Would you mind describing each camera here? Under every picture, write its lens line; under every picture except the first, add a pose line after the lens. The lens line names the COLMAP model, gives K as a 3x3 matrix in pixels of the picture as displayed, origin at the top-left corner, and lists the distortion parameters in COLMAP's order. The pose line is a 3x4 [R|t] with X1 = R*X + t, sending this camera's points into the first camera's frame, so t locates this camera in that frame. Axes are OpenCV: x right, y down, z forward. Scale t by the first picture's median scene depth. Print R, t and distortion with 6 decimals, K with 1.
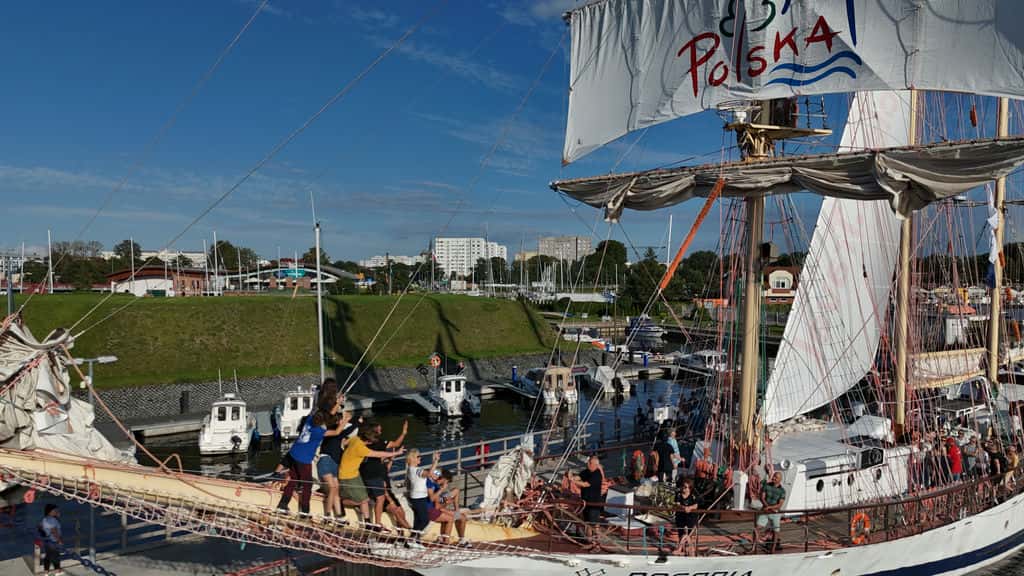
lens RADIAL K [[723.5, 0, 544.5], [0, 723.5, 284.9], [0, 0, 1]] dist [0.073938, -0.095854]
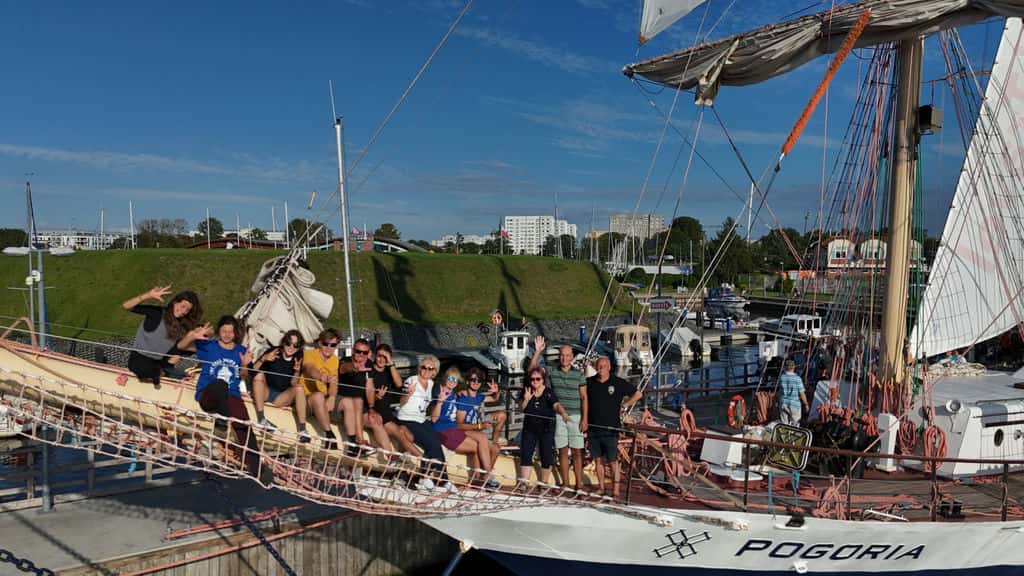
lens RADIAL K [[721.5, 0, 535.8], [0, 721.5, 292.5], [0, 0, 1]] dist [0.044753, -0.050498]
pose [[0.993978, -0.001337, -0.109573, -0.001056], [0.004842, 0.999485, 0.031736, 0.048769], [0.109474, -0.032075, 0.993472, 0.108447]]
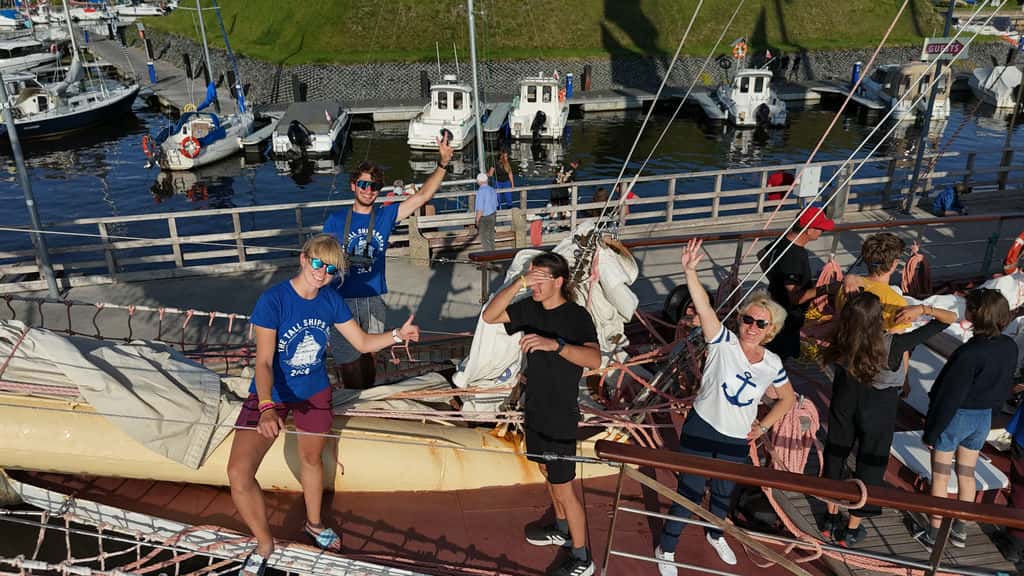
lens RADIAL K [[723.5, 0, 544.5], [0, 723.5, 284.9], [0, 0, 1]] dist [0.073938, -0.095854]
pose [[0.888113, 0.169655, -0.427167, 0.034459], [0.009074, 0.922730, 0.385340, 0.042859], [0.459535, -0.346102, 0.817949, 0.247569]]
